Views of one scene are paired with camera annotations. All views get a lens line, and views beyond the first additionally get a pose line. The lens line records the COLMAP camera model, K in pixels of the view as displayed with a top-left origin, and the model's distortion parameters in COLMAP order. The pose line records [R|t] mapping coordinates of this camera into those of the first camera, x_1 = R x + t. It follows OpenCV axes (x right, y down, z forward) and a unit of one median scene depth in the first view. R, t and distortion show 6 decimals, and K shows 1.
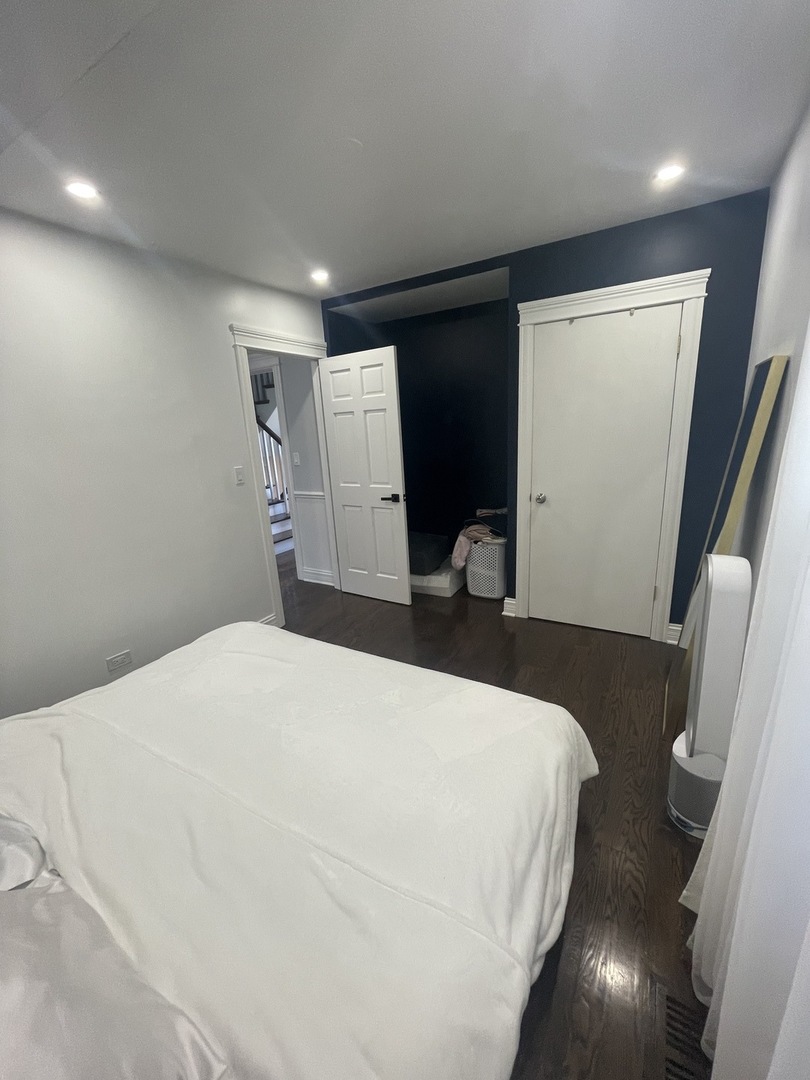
lens RADIAL K [[436.8, 0, 405.0], [0, 436.8, 540.0], [0, 0, 1]] dist [0.002891, 0.000220]
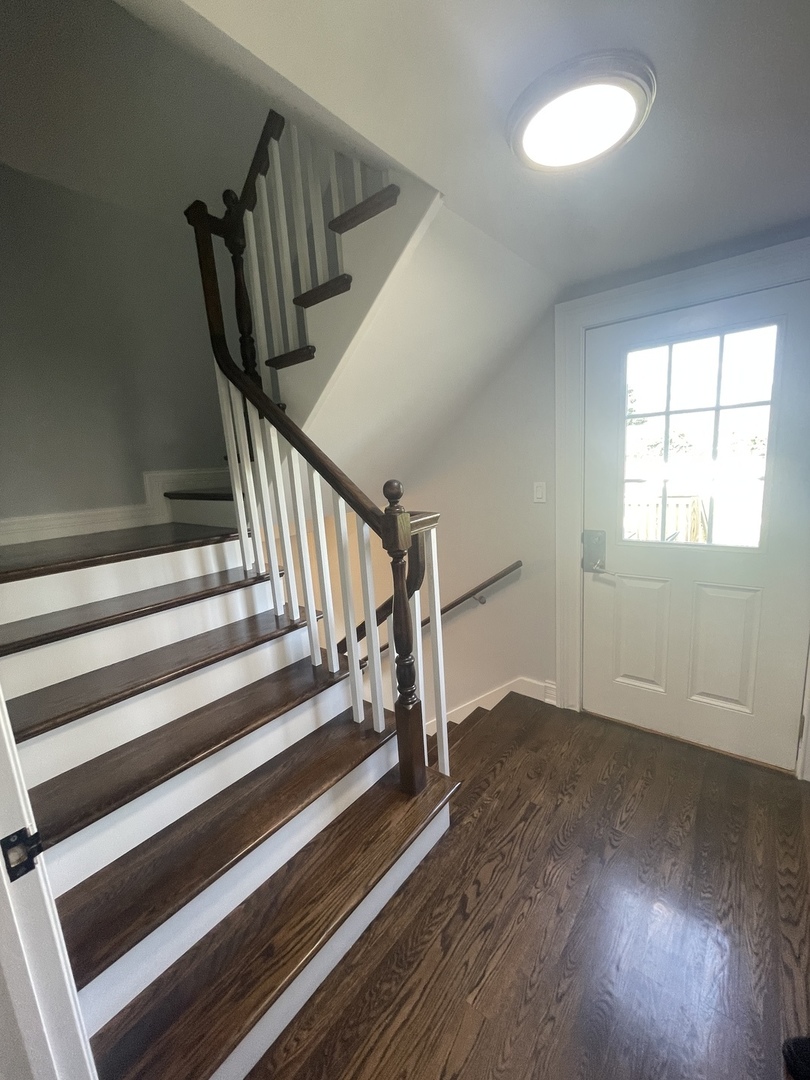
lens RADIAL K [[436.8, 0, 405.0], [0, 436.8, 540.0], [0, 0, 1]] dist [0.002891, 0.000220]
pose [[0.998286, -0.016188, 0.056245, -0.266633], [0.021537, 0.995163, -0.095852, -0.162907], [-0.054421, 0.096899, 0.993805, 0.717051]]
